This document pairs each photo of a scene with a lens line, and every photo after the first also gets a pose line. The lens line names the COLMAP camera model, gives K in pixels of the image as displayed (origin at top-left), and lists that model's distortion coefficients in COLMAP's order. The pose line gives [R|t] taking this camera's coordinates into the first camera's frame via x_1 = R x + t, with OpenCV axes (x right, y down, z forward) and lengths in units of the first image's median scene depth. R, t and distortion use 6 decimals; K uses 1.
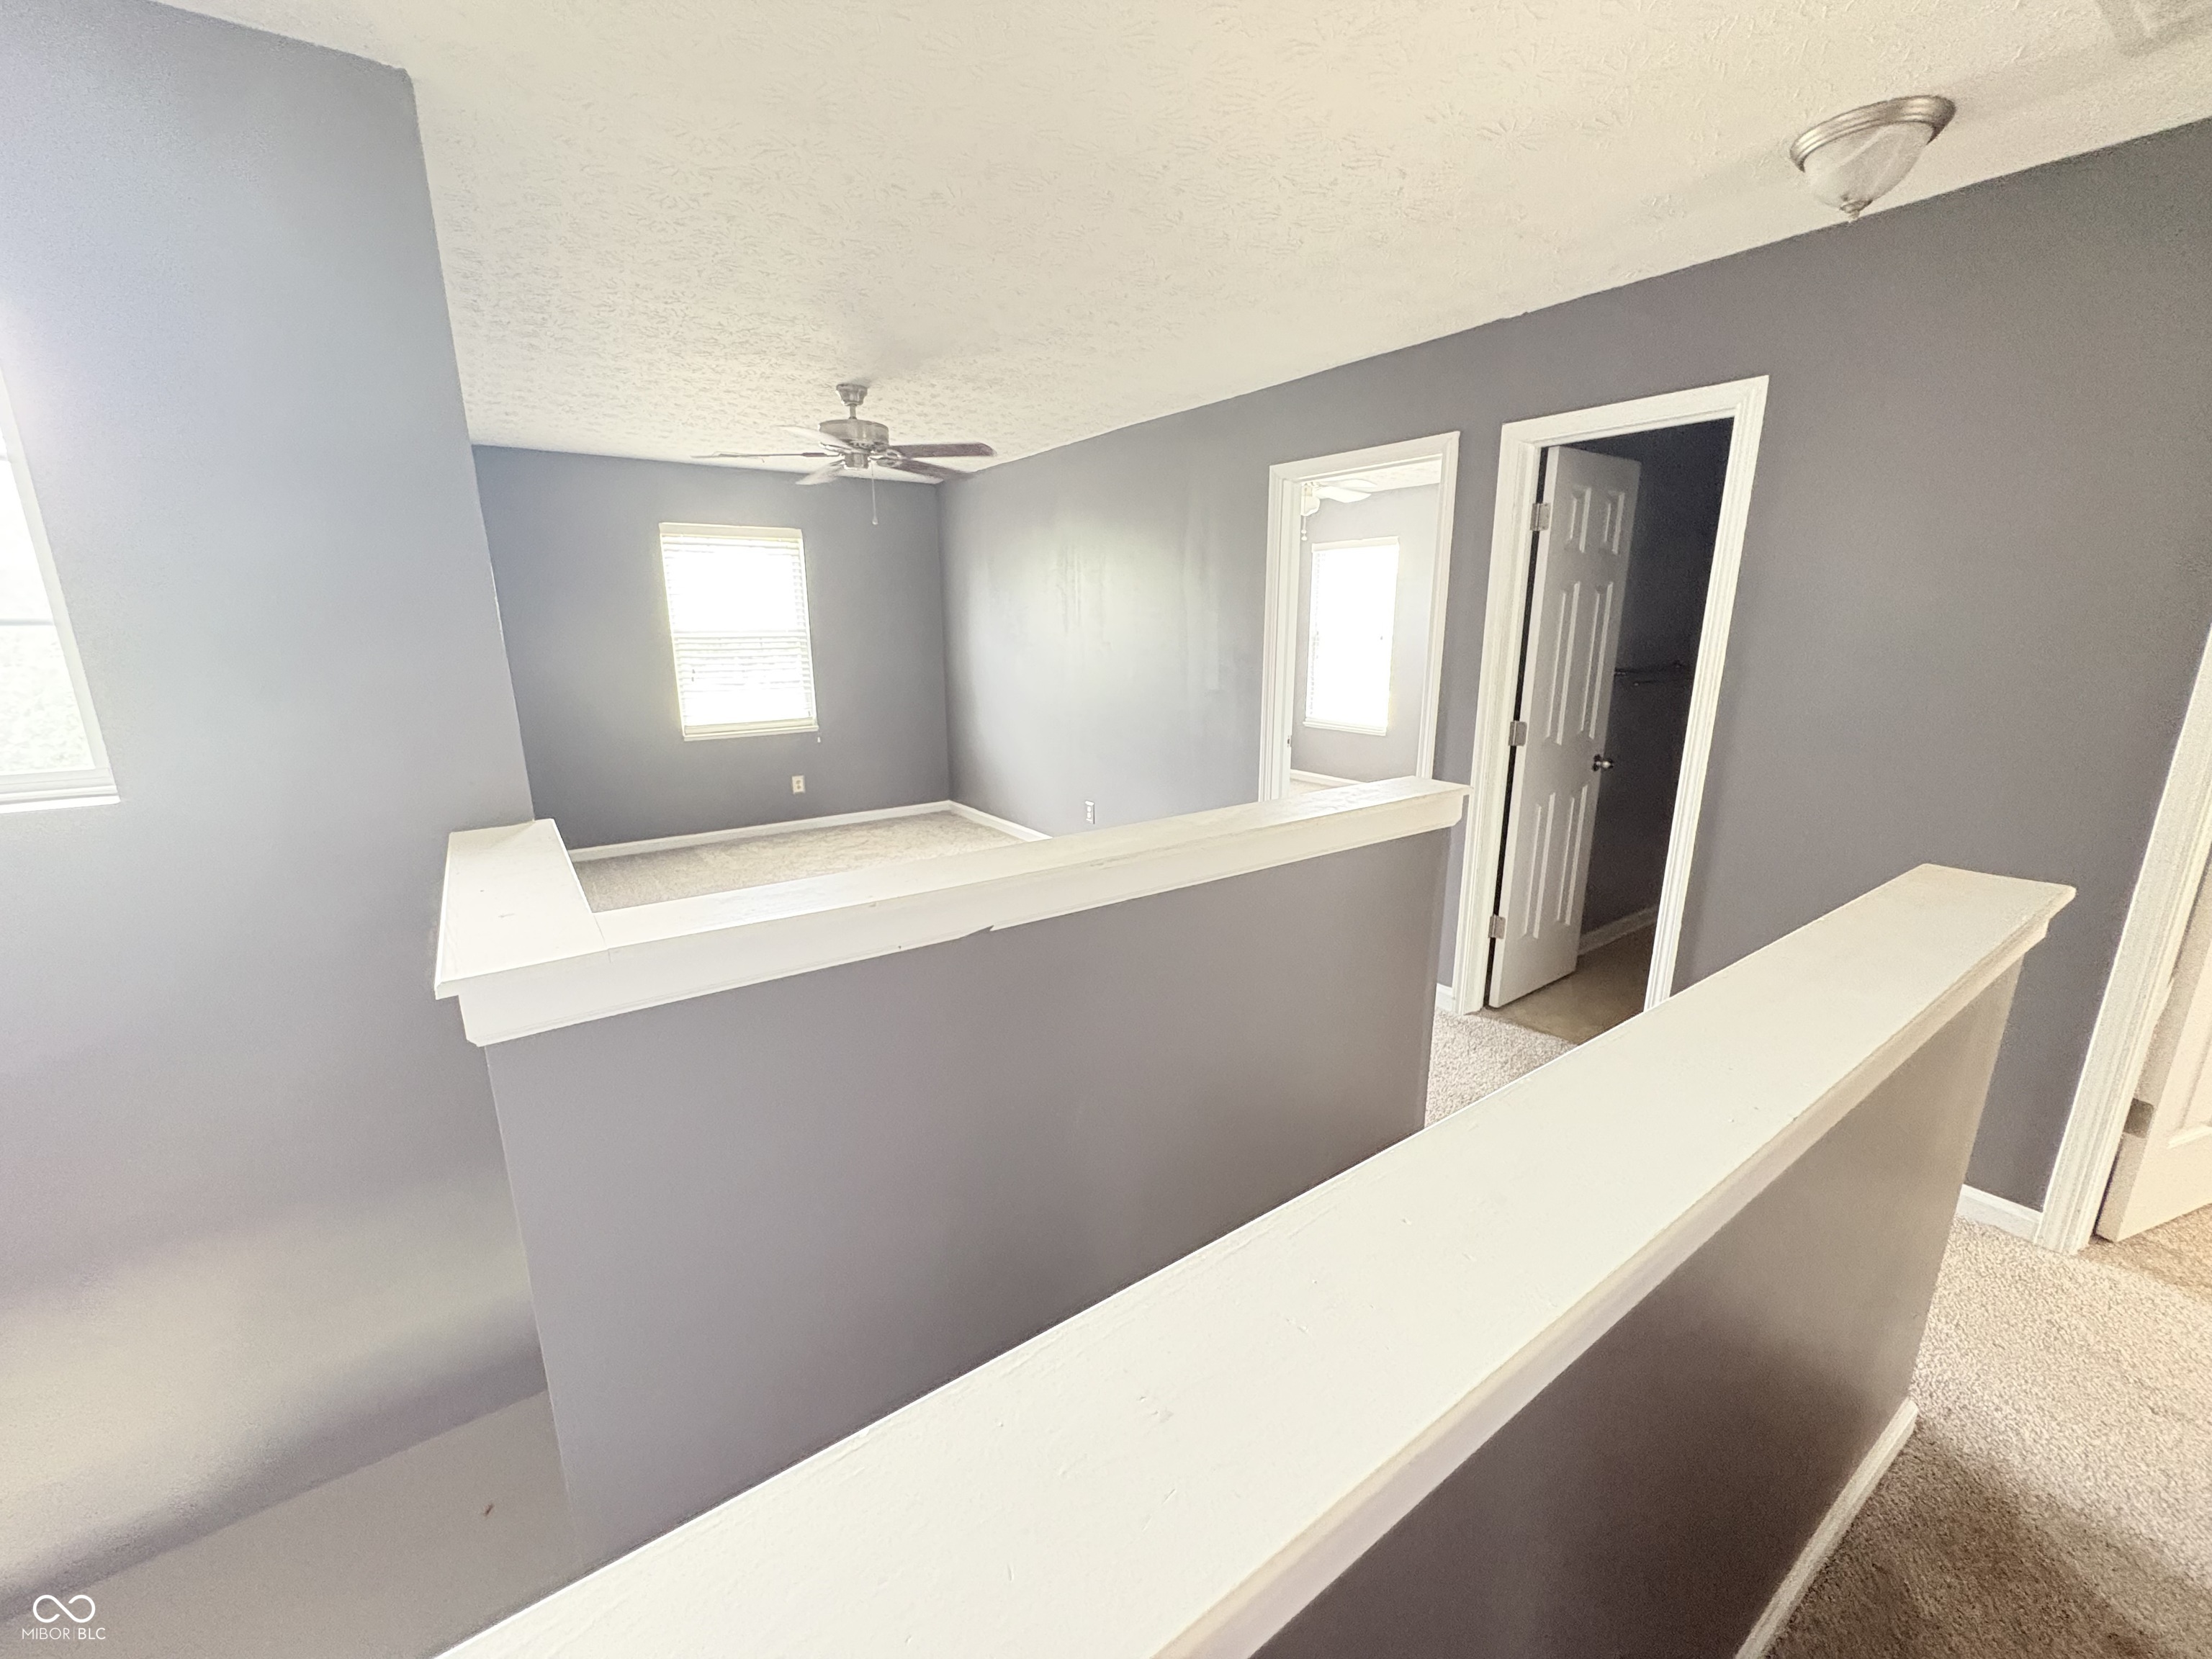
lens RADIAL K [[879.4, 0, 1102.6], [0, 879.4, 829.8], [0, 0, 1]] dist [-0.000122, 0.000417]
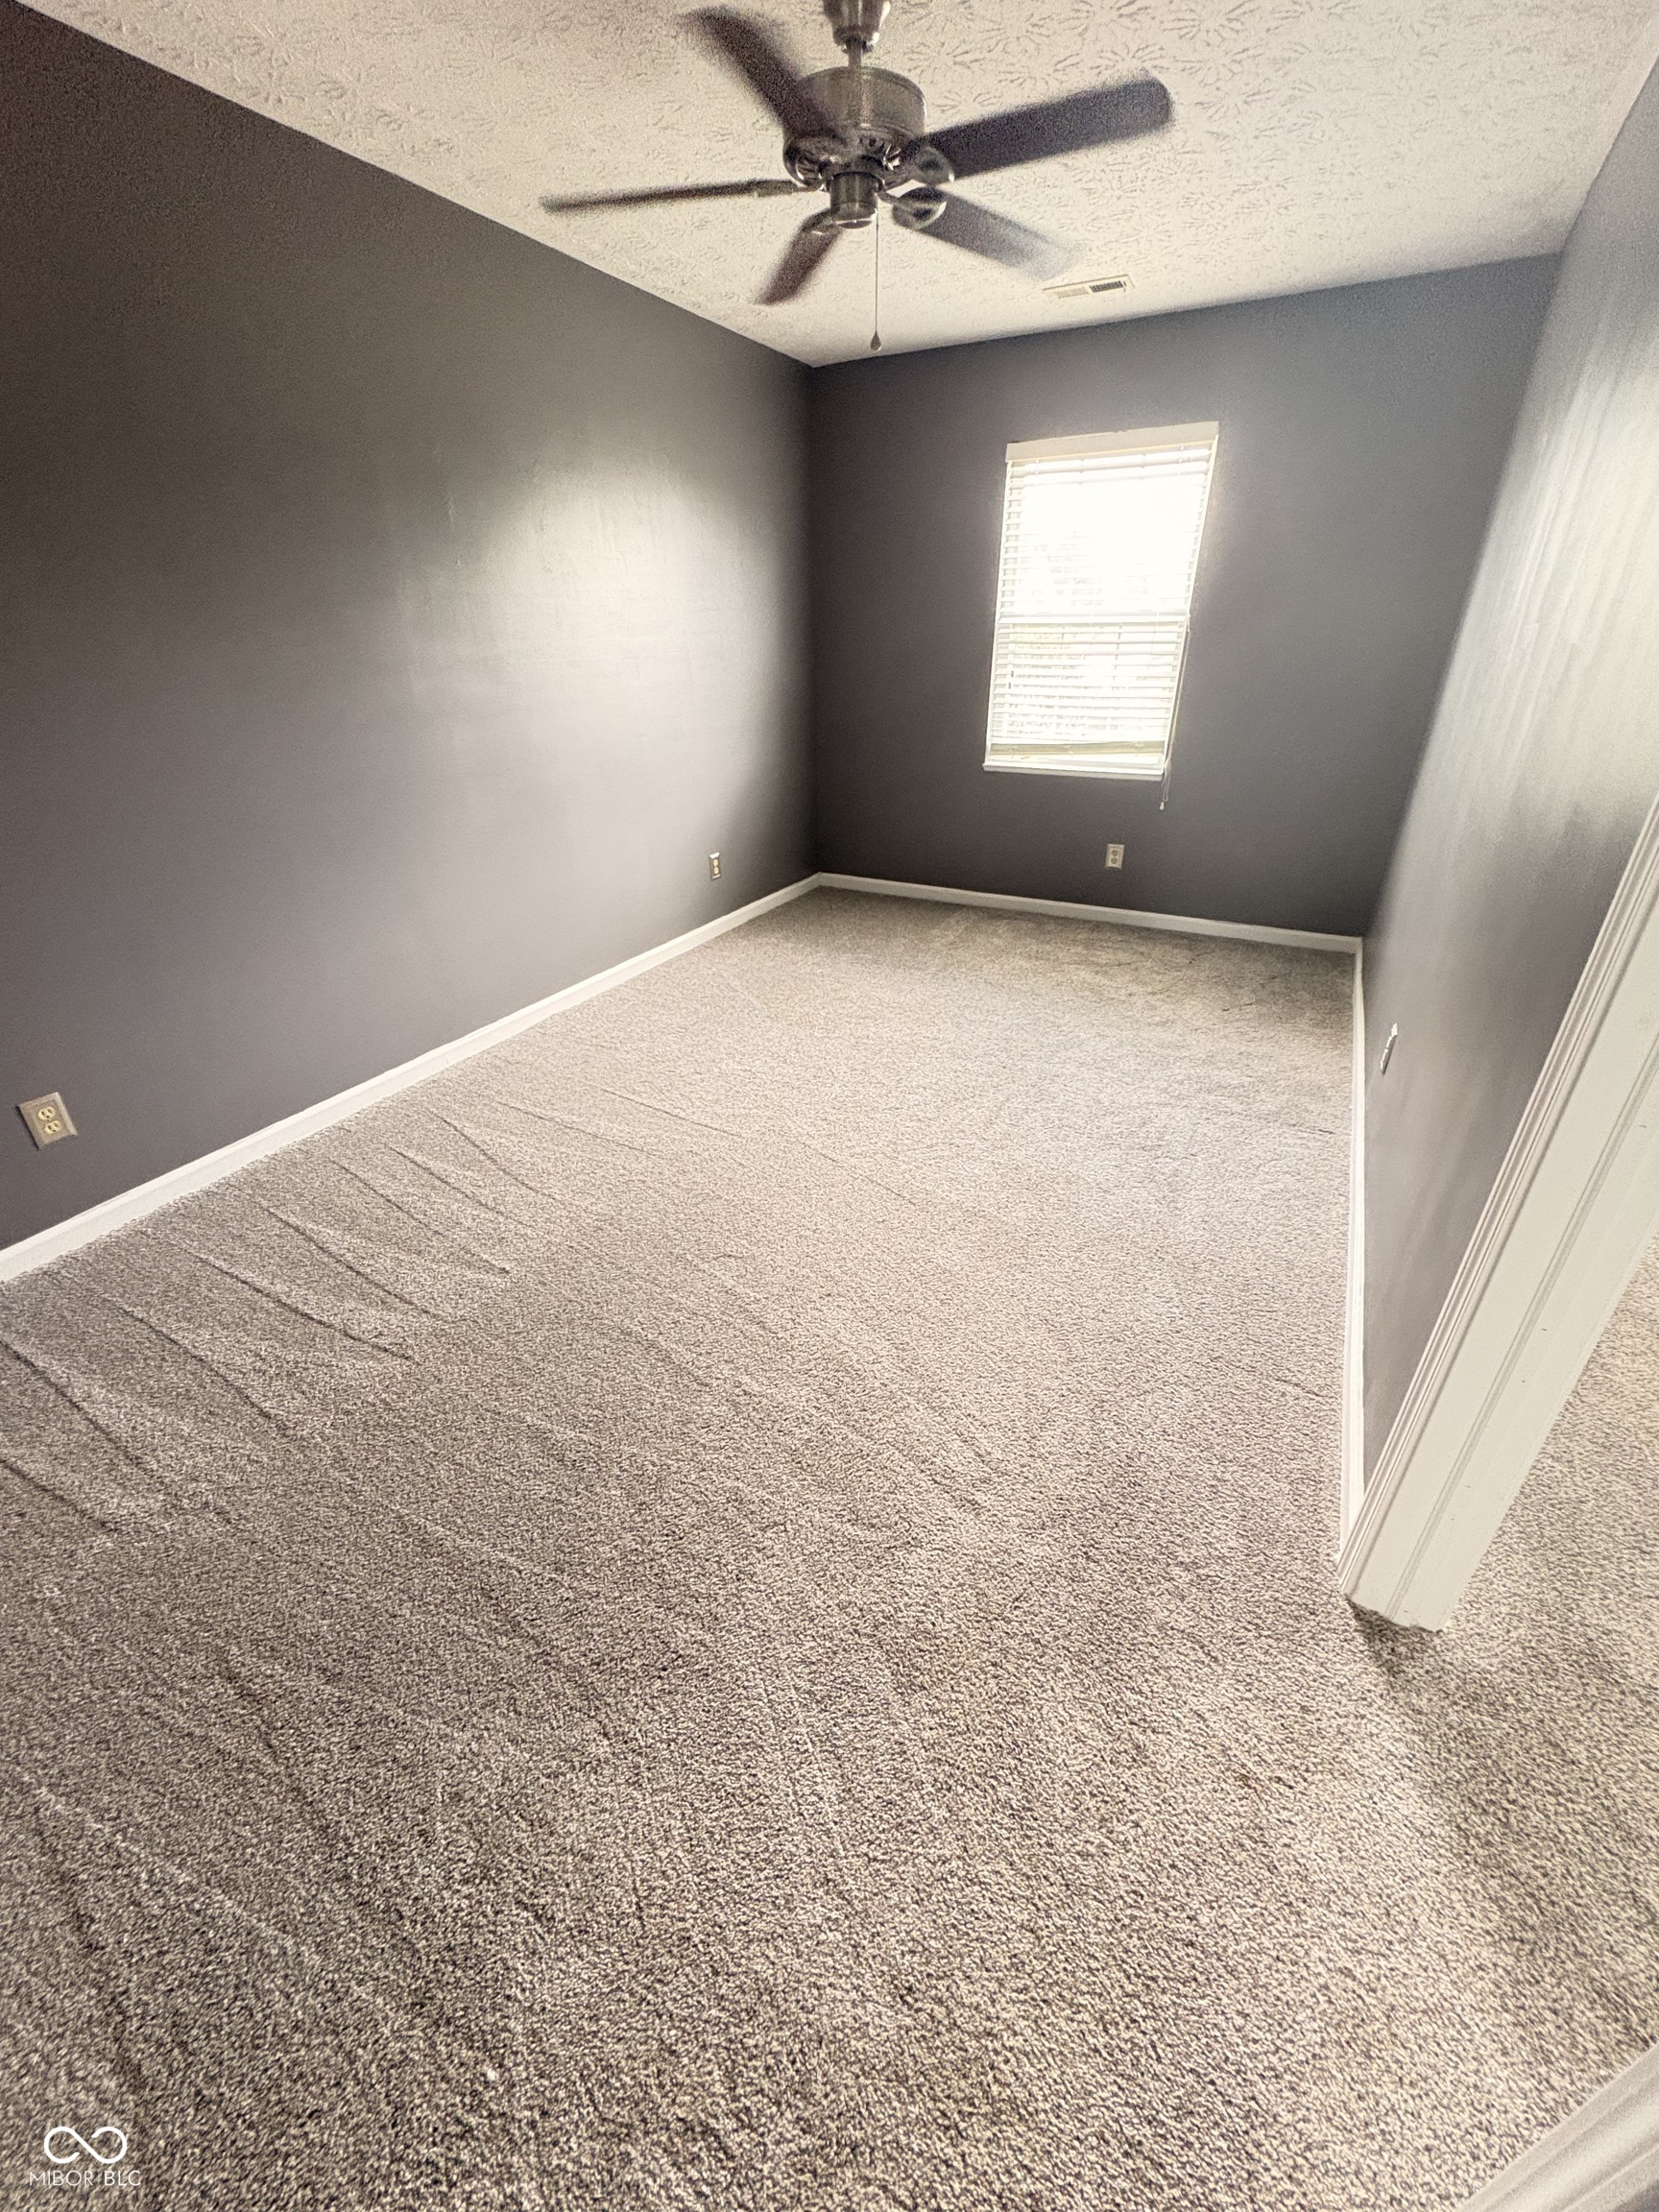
lens RADIAL K [[879.4, 0, 829.4], [0, 879.4, 1106.0], [0, 0, 1]] dist [-0.000122, 0.000417]
pose [[0.444709, 0.429579, -0.785936, 0.196367], [-0.202757, 0.902983, 0.378829, -0.093486], [0.872424, -0.009115, 0.488665, 0.464678]]
